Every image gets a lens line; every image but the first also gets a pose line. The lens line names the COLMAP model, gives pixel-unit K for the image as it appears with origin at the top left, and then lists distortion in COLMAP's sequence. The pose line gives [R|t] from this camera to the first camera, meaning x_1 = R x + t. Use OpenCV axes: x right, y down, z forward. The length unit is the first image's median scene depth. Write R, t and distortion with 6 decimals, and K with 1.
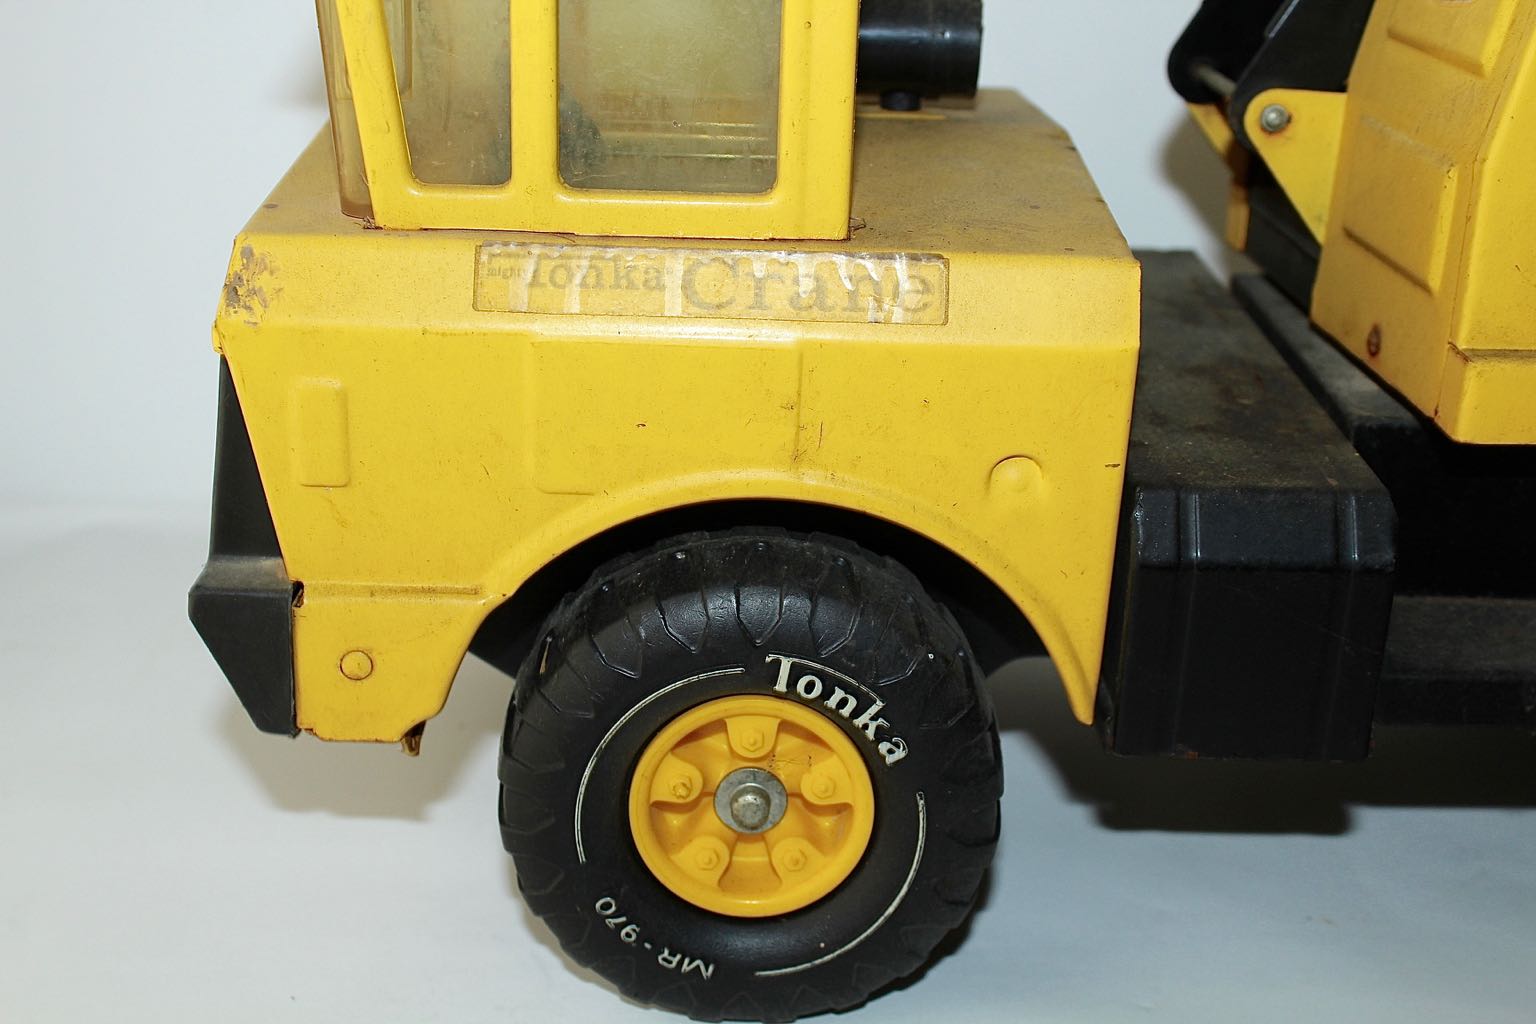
lens RADIAL K [[1974.2, 0, 768.0], [0, 1974.2, 512.0], [0, 0, 1]] dist [-0.073683, 0.003725]
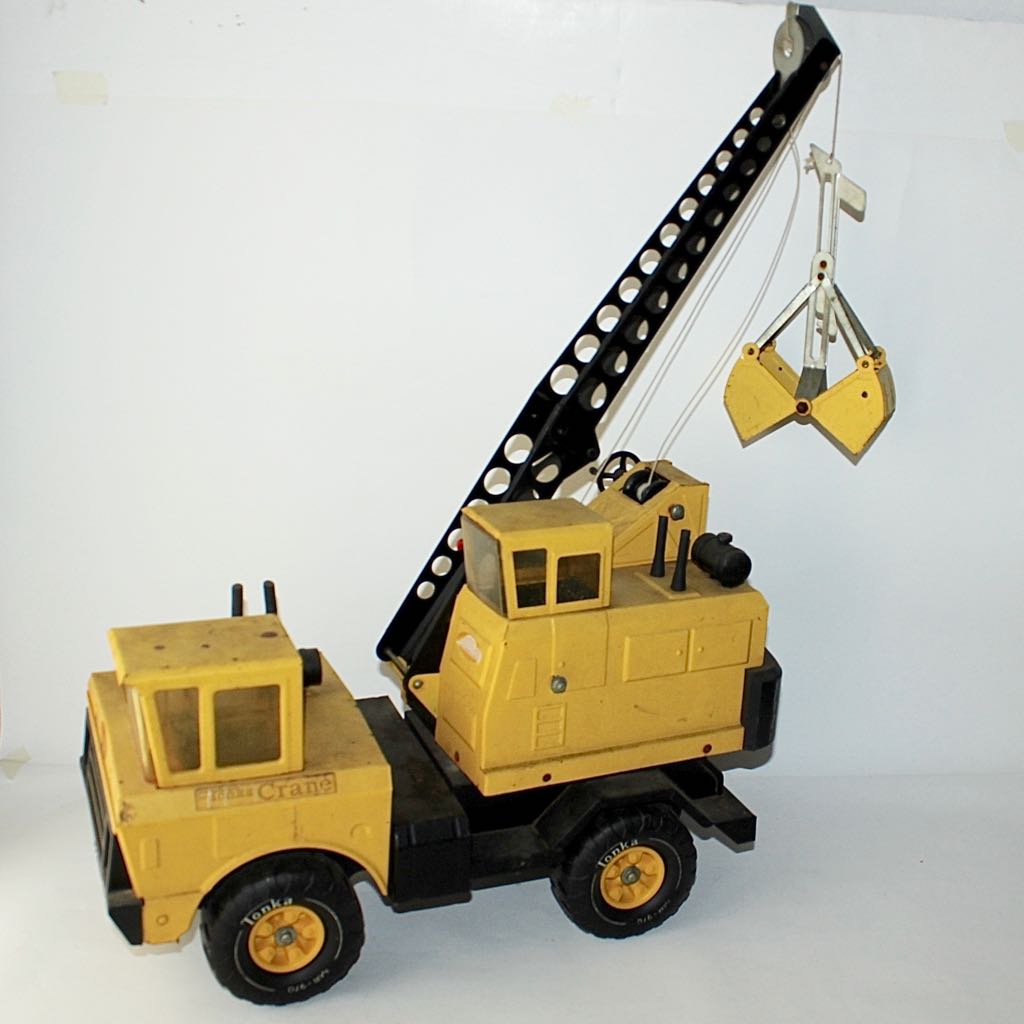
lens RADIAL K [[1297.8, 0, 512.0], [0, 1297.8, 512.0], [0, 0, 1]] dist [-0.146494, 0.069336]
pose [[0.933918, -0.090218, 0.345917, -0.330838], [0.113302, 0.992445, -0.047059, -0.413262], [-0.339058, 0.083142, 0.937084, -1.147958]]
